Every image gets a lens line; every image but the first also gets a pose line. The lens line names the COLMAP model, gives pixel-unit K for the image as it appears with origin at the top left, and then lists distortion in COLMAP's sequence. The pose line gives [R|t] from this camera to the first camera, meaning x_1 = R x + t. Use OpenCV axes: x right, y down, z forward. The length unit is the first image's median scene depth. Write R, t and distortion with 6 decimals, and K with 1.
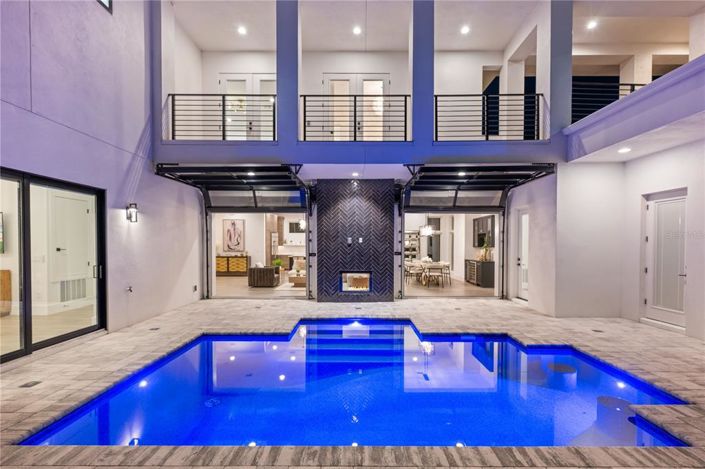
lens RADIAL K [[297.5, 0, 352.9], [0, 297.5, 247.3], [0, 0, 1]] dist [0.002786, 0.000256]
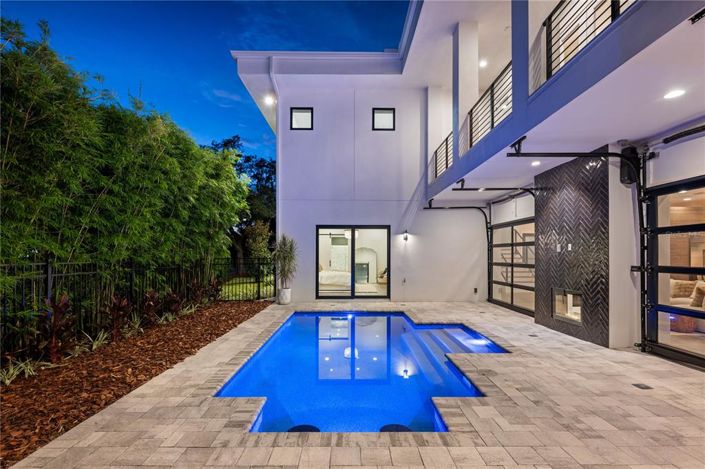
lens RADIAL K [[312.0, 0, 345.1], [0, 312.0, 255.2], [0, 0, 1]] dist [-0.000866, -0.000062]
pose [[0.004709, -0.003536, -0.999983, 1.060489], [-0.010128, 0.999942, -0.003583, 0.005379], [0.999938, 0.010145, 0.004673, 0.653998]]
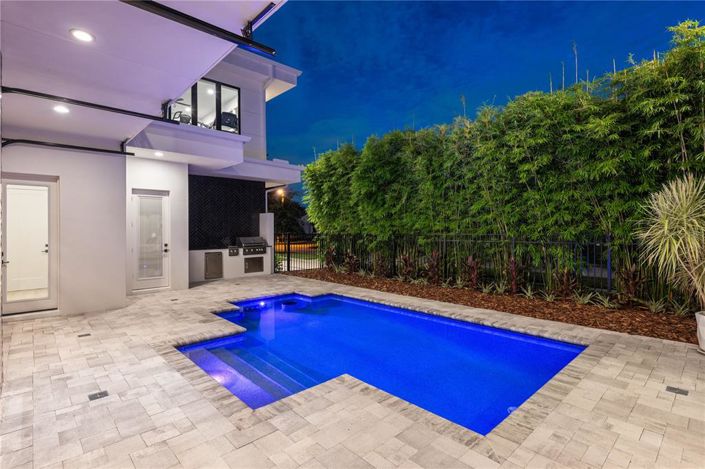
lens RADIAL K [[345.6, 0, 353.4], [0, 345.6, 229.1], [0, 0, 1]] dist [-0.003697, -0.000573]
pose [[-0.686372, 0.003920, 0.727240, -0.681990], [0.015640, 0.999834, 0.009371, -0.011362], [-0.727083, 0.017806, -0.686319, 1.362138]]
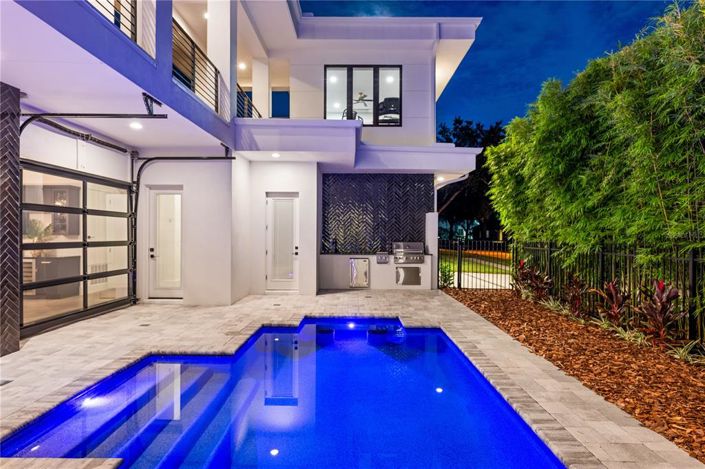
lens RADIAL K [[380.3, 0, 351.7], [0, 380.3, 236.9], [0, 0, 1]] dist [-0.004796, 0.000357]
pose [[0.010280, -0.007562, 0.999919, -0.640760], [0.007430, 0.999944, 0.007486, 0.002917], [-0.999920, 0.007352, 0.010336, 0.652490]]
